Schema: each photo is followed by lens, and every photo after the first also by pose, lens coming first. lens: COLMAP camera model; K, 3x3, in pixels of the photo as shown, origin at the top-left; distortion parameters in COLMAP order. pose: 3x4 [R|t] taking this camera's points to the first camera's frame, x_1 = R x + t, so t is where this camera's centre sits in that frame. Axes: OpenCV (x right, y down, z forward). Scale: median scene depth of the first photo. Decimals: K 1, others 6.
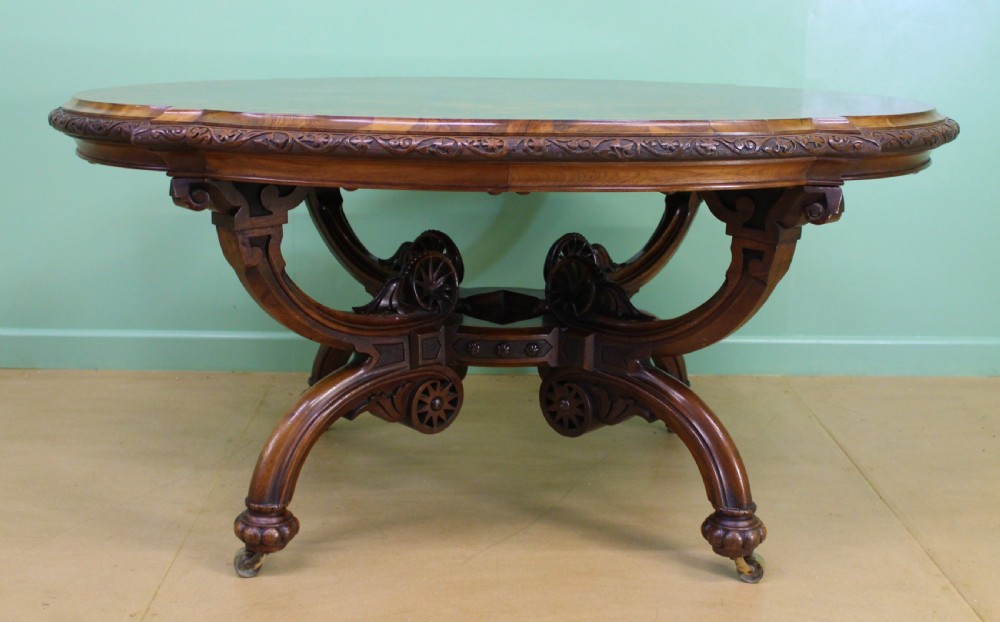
lens RADIAL K [[1146.3, 0, 500.0], [0, 1146.3, 311.0], [0, 0, 1]] dist [-0.084792, 0.069172]
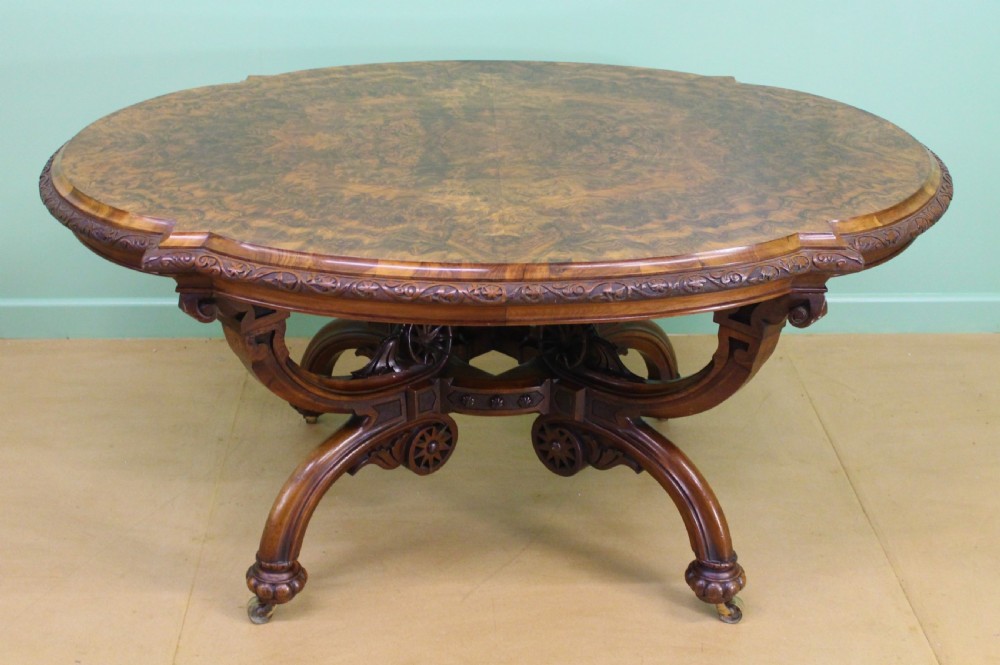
lens RADIAL K [[1337.9, 0, 466.7], [0, 1337.9, 331.3], [0, 0, 1]] dist [-0.028631, -0.027763]
pose [[0.999936, -0.010815, -0.003238, -0.019861], [0.011241, 0.980320, 0.197096, -0.268650], [0.001043, -0.197120, 0.980379, -0.170580]]
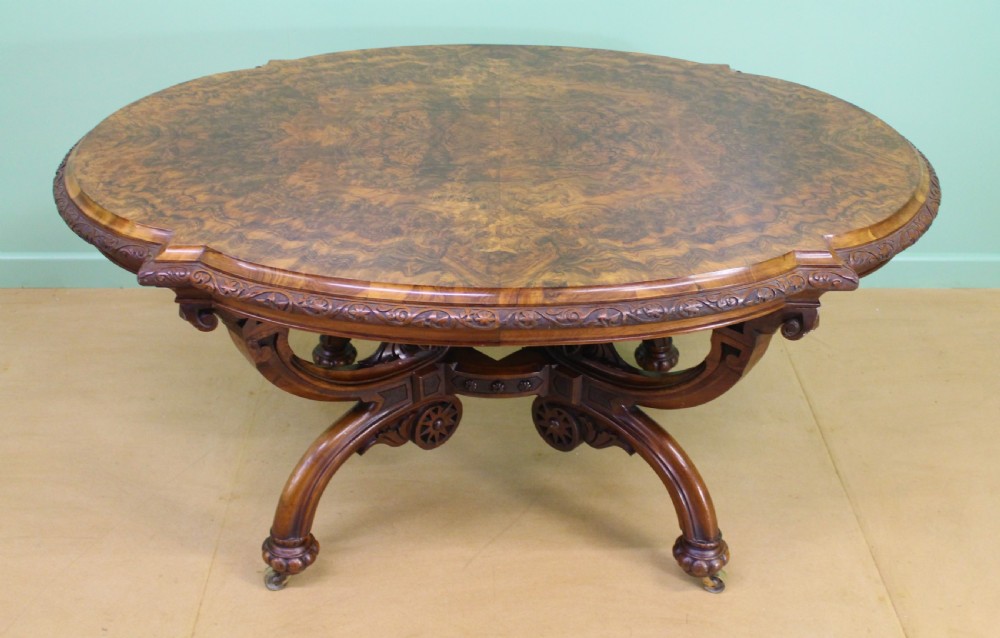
lens RADIAL K [[1068.4, 0, 500.0], [0, 1068.4, 319.0], [0, 0, 1]] dist [-0.066540, 0.005622]
pose [[0.999992, -0.002729, -0.002857, 0.007710], [0.003439, 0.957125, 0.289655, -0.323475], [0.001945, -0.289662, 0.957127, 0.048953]]
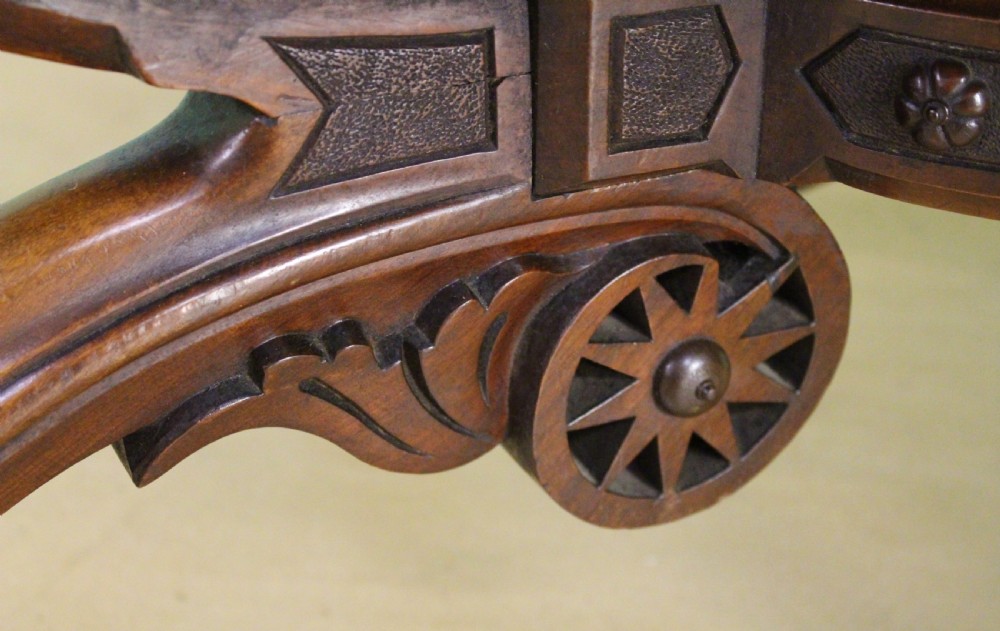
lens RADIAL K [[1797.6, 0, 523.3], [0, 1797.6, 317.8], [0, 0, 1]] dist [0.027599, 0.054713]
pose [[0.972680, 0.120827, -0.198230, -0.026776], [-0.065798, 0.962353, 0.263719, -0.000050], [0.222631, -0.243471, 0.944011, 0.757350]]
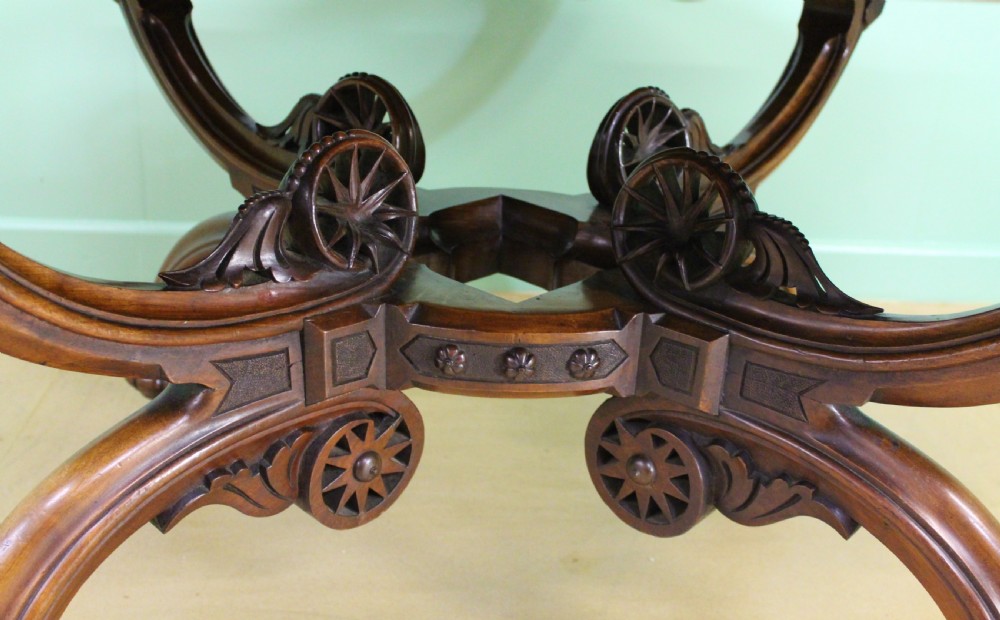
lens RADIAL K [[1146.3, 0, 500.0], [0, 1146.3, 310.0], [0, 0, 1]] dist [-0.084792, 0.069172]
pose [[0.998259, 0.016932, 0.056496, -0.029621], [-0.025580, 0.987416, 0.156059, -0.055096], [-0.053143, -0.157233, 0.986131, 0.575826]]
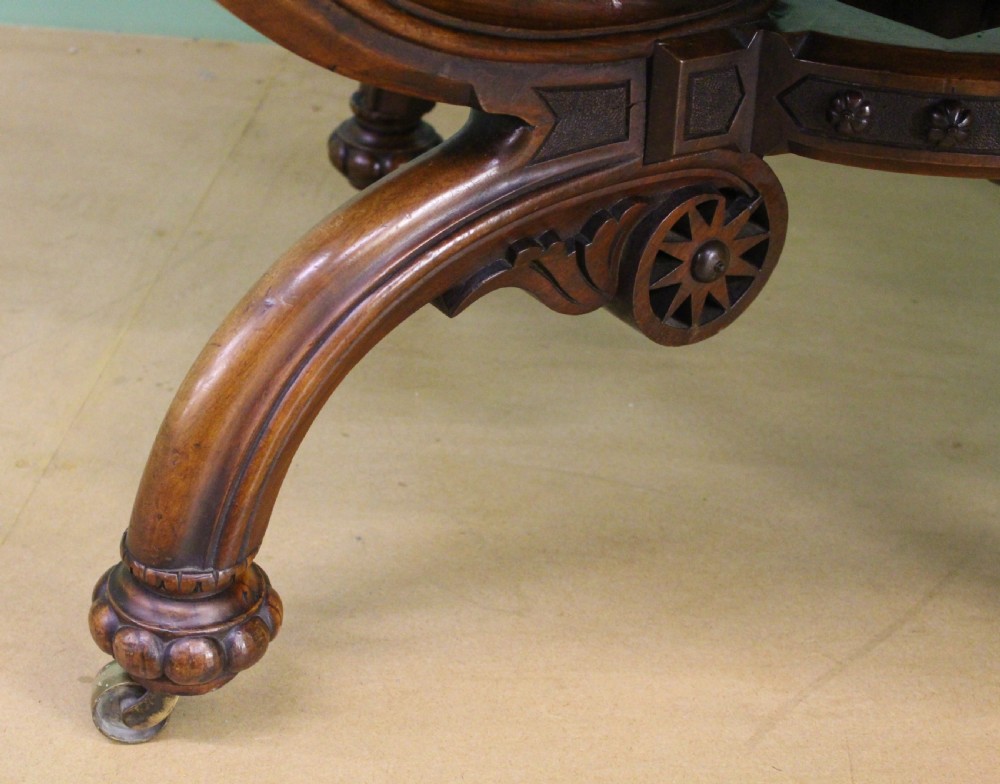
lens RADIAL K [[1700.0, 0, 431.6], [0, 1700.0, 389.5], [0, 0, 1]] dist [-0.061467, 0.286122]
pose [[0.988114, 0.091382, -0.123616, -0.072653], [-0.051347, 0.954146, 0.294906, -0.026231], [0.144897, -0.285053, 0.947496, 0.525426]]
